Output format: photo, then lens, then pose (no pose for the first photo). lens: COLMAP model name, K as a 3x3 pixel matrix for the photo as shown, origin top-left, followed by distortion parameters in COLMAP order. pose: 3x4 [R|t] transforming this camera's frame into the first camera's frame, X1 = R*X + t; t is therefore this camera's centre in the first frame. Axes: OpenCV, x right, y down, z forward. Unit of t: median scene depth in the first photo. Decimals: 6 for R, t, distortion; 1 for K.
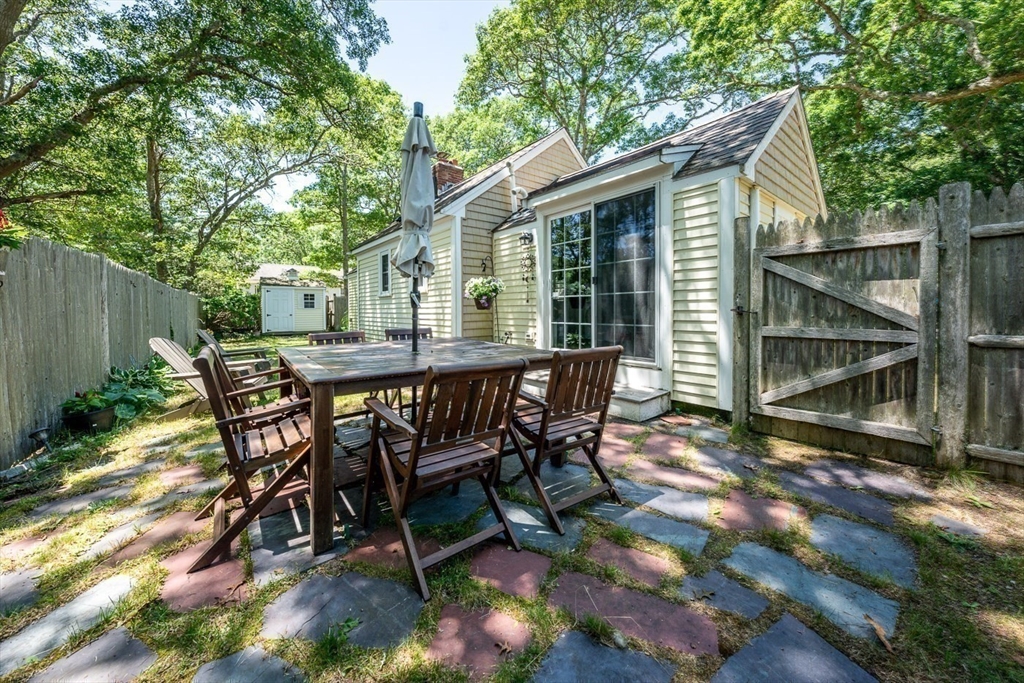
lens RADIAL K [[384.8, 0, 517.1], [0, 384.8, 319.0], [0, 0, 1]] dist [-0.002439, 0.000671]
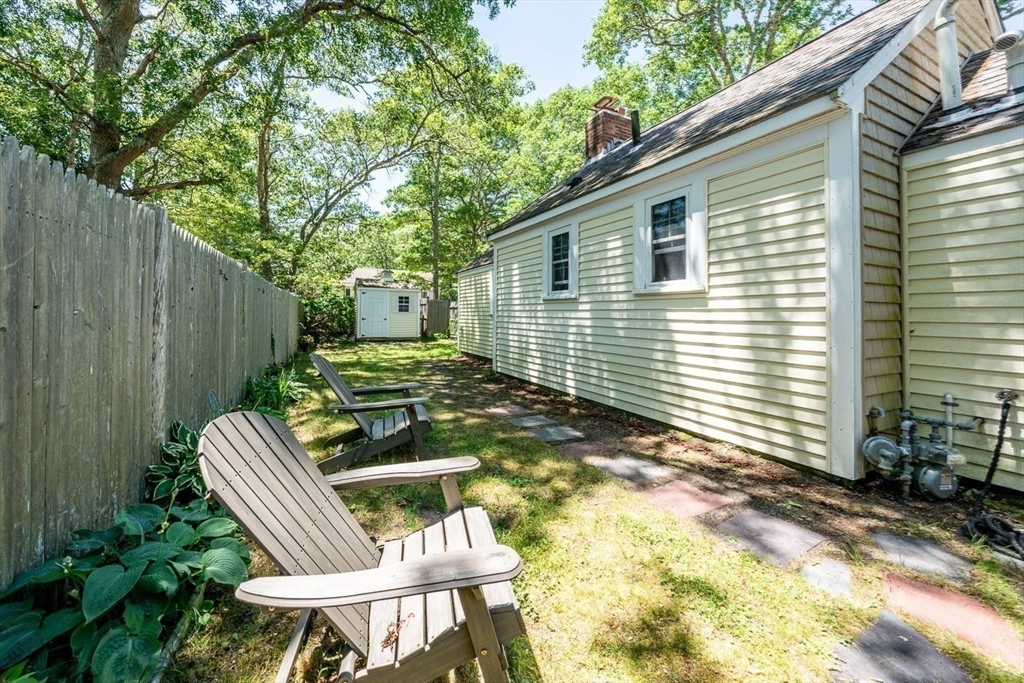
lens RADIAL K [[384.8, 0, 490.7], [0, 384.8, 310.6], [0, 0, 1]] dist [-0.002439, 0.000671]
pose [[0.975843, 0.015192, -0.217945, -0.150578], [-0.022735, 0.999225, -0.032146, -0.007483], [0.217287, 0.036325, 0.975432, 0.168231]]
